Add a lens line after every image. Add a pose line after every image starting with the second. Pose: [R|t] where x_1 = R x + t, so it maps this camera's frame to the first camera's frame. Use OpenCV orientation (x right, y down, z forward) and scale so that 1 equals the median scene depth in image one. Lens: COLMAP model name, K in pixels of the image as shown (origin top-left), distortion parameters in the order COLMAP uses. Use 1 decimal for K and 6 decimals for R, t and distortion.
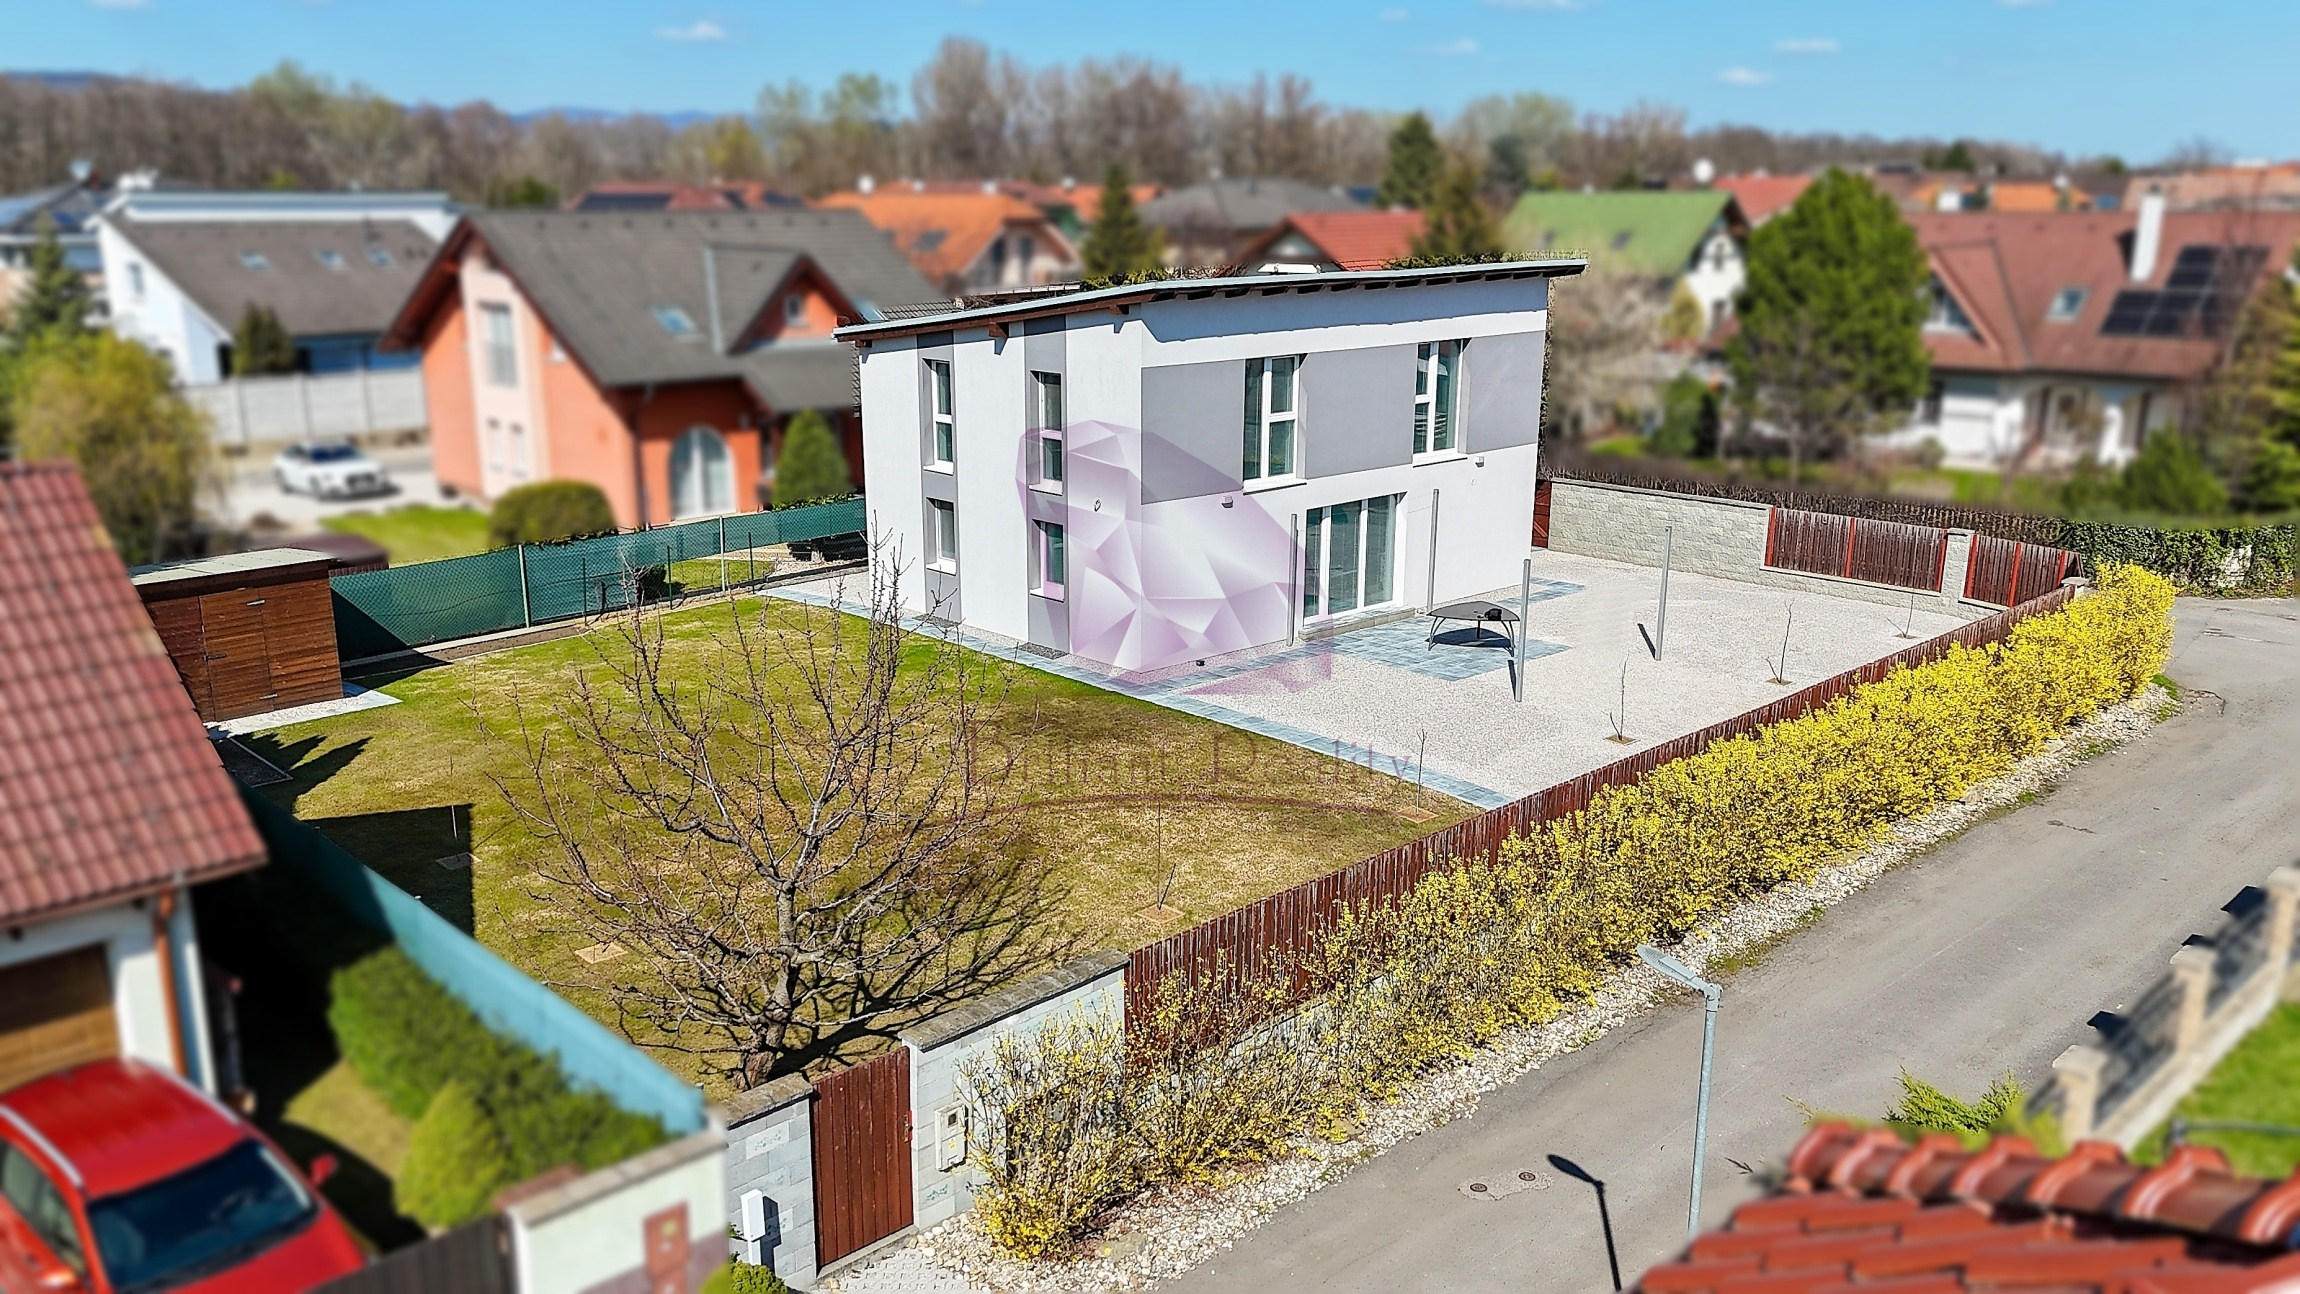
lens RADIAL K [[1817.9, 0, 1150.0], [0, 1817.9, 647.0], [0, 0, 1]] dist [-0.001737, -0.003234]
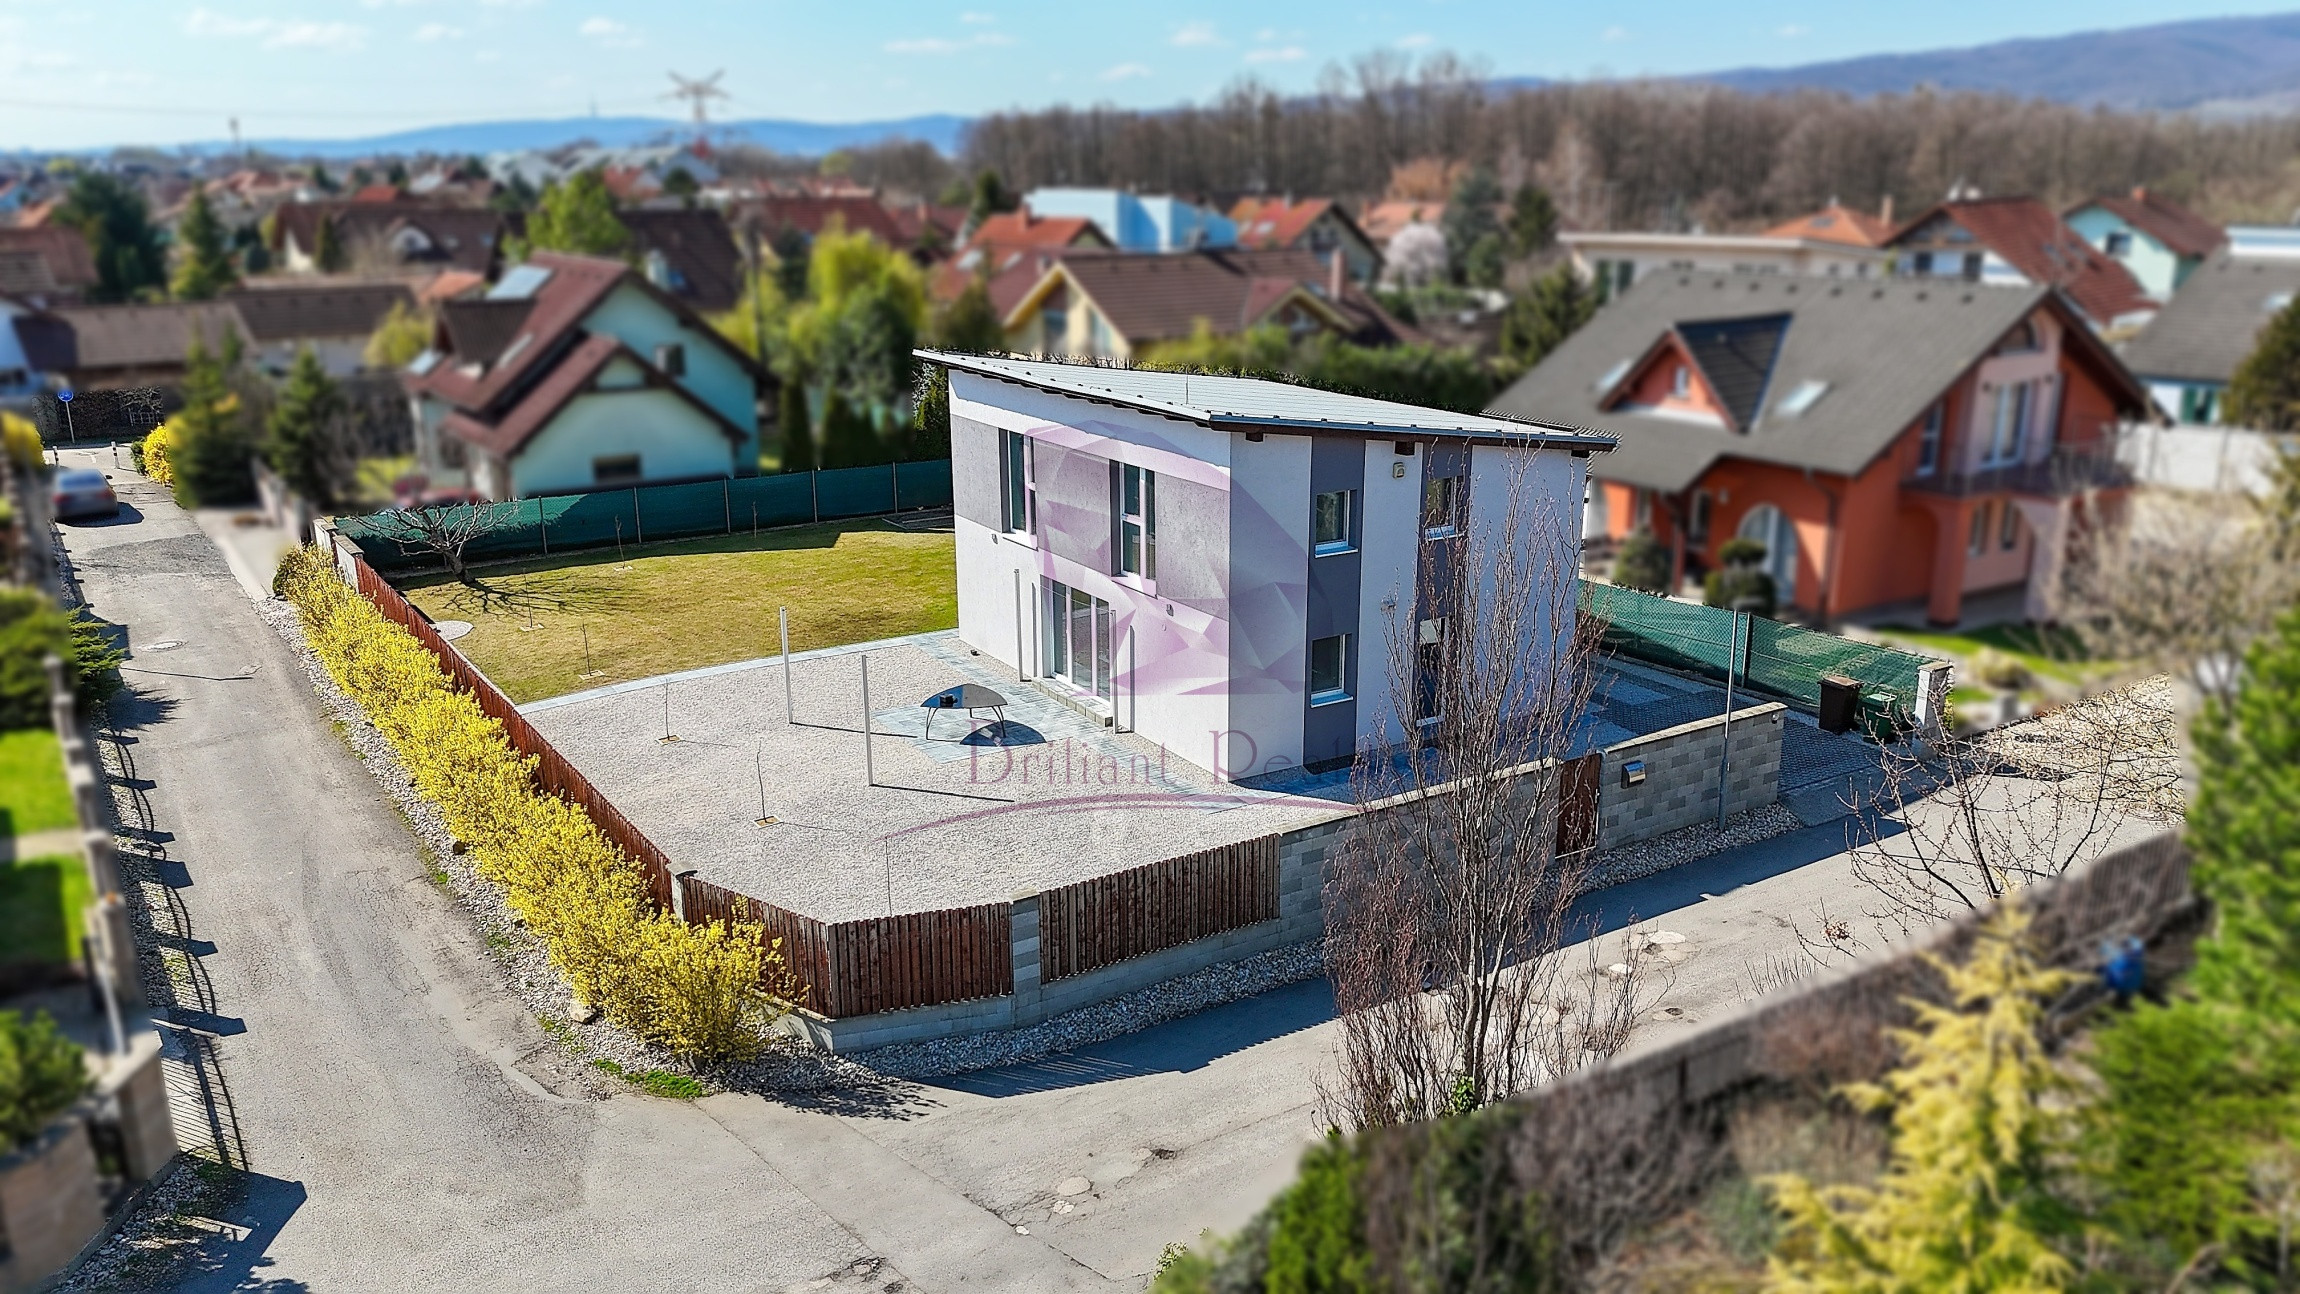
lens RADIAL K [[1817.9, 0, 1150.0], [0, 1817.9, 647.0], [0, 0, 1]] dist [-0.001737, -0.003234]
pose [[-0.169736, 0.264868, -0.949228, 1.123483], [-0.245475, 0.921482, 0.301020, -0.377917], [0.954427, 0.284106, -0.091390, 1.138995]]
